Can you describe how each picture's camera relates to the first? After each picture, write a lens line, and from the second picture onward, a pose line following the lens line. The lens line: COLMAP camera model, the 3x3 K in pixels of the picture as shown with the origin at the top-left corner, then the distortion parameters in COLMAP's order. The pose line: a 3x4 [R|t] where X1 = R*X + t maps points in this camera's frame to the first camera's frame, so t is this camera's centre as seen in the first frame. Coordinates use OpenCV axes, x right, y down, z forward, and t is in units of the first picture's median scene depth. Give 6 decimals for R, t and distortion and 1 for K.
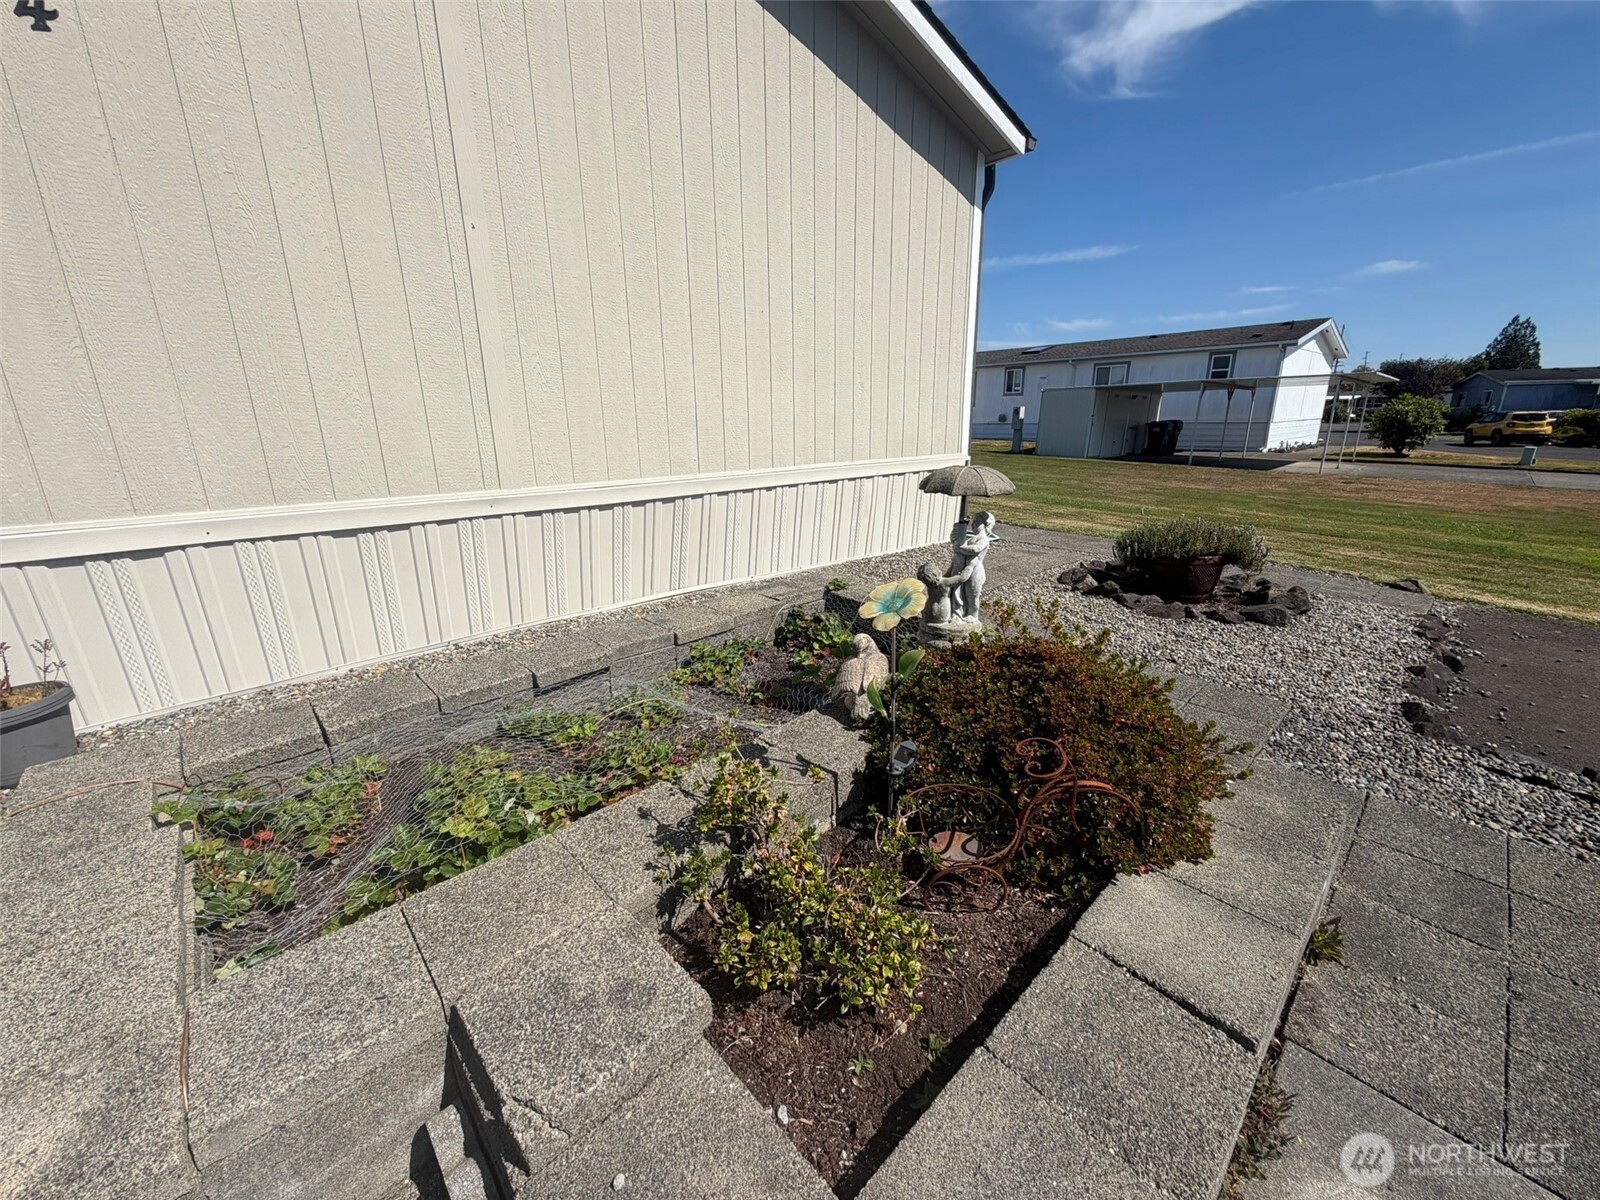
lens RADIAL K [[637.4, 0, 800.0], [0, 637.4, 600.0], [0, 0, 1]] dist [0.002812, -0.000025]
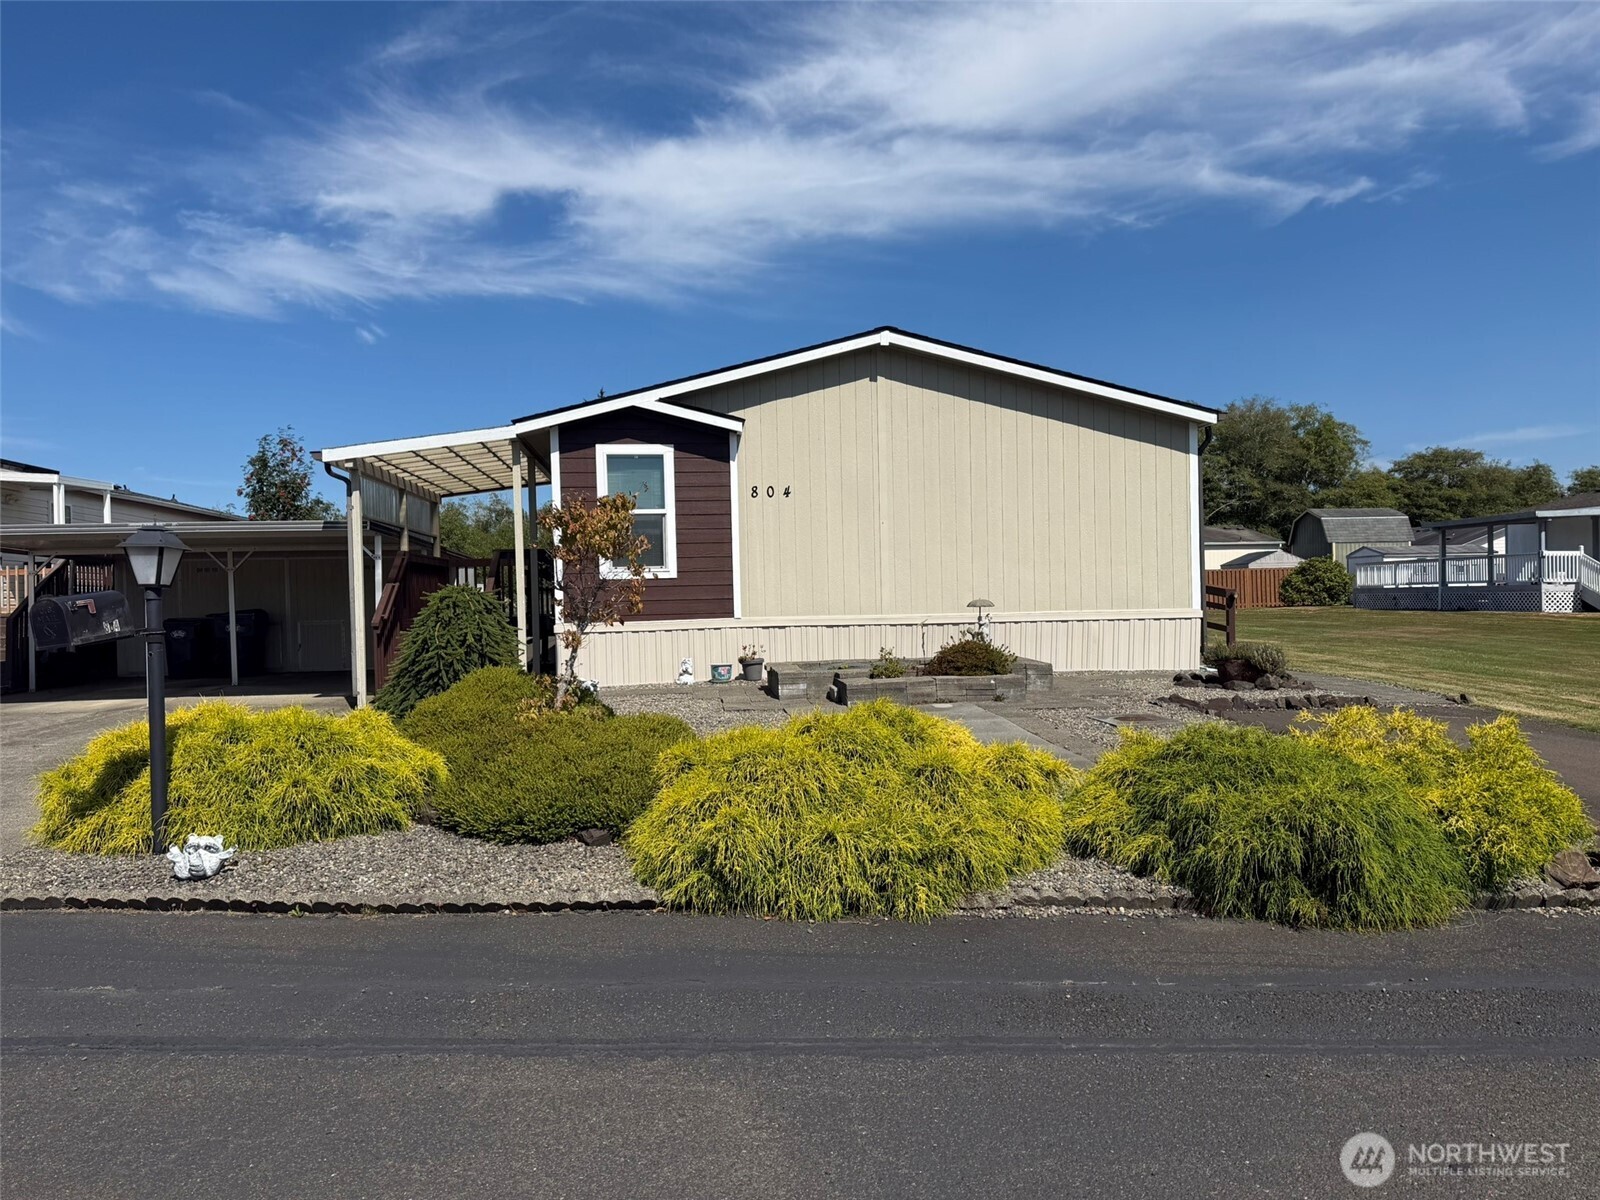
lens RADIAL K [[1117.0, 0, 797.3], [0, 1117.0, 622.0], [0, 0, 1]] dist [0.143150, -0.098687]
pose [[0.795575, 0.007886, -0.605803, 0.309445], [-0.156096, 0.968826, -0.192383, 0.120467], [0.585400, 0.247618, 0.772005, -0.415089]]
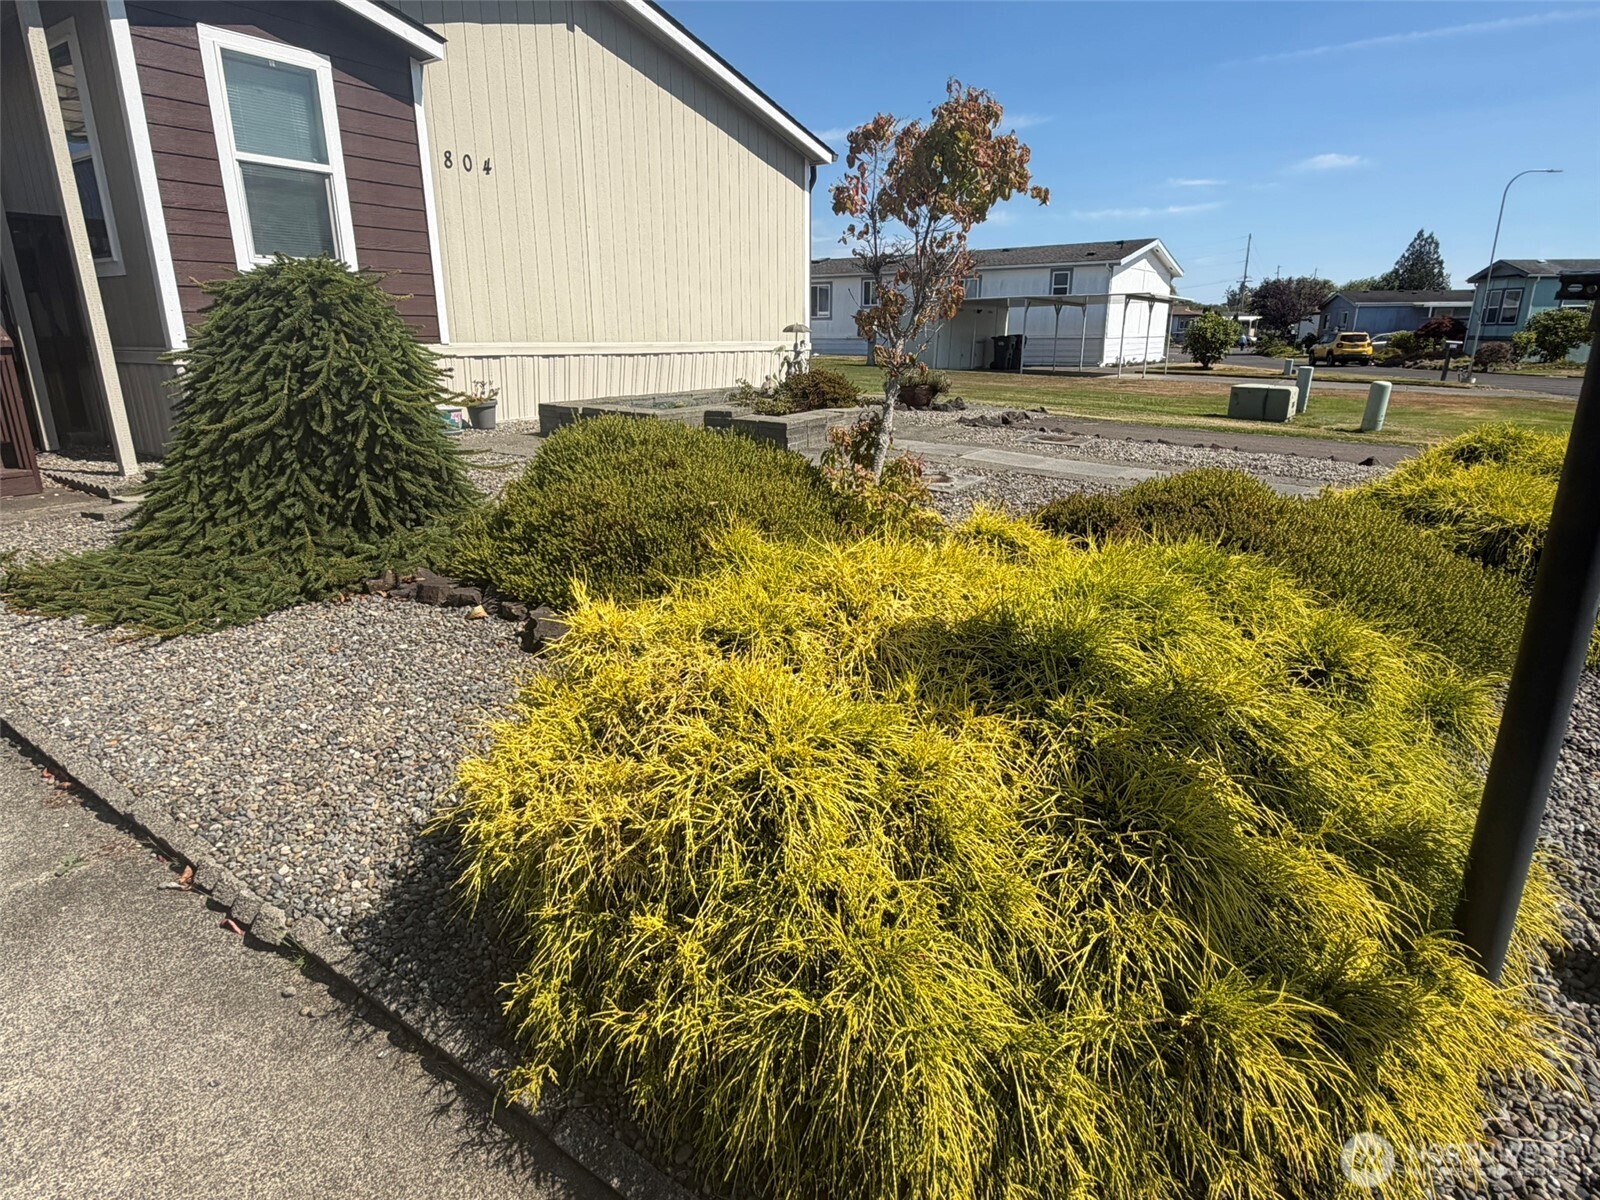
lens RADIAL K [[893.3, 0, 800.0], [0, 893.3, 600.0], [0, 0, 1]] dist [0.000052, 0.001467]
pose [[0.977663, -0.050512, 0.204019, -0.069554], [0.049214, 0.998723, 0.011434, 0.109665], [-0.204336, -0.001138, 0.978900, -0.331910]]
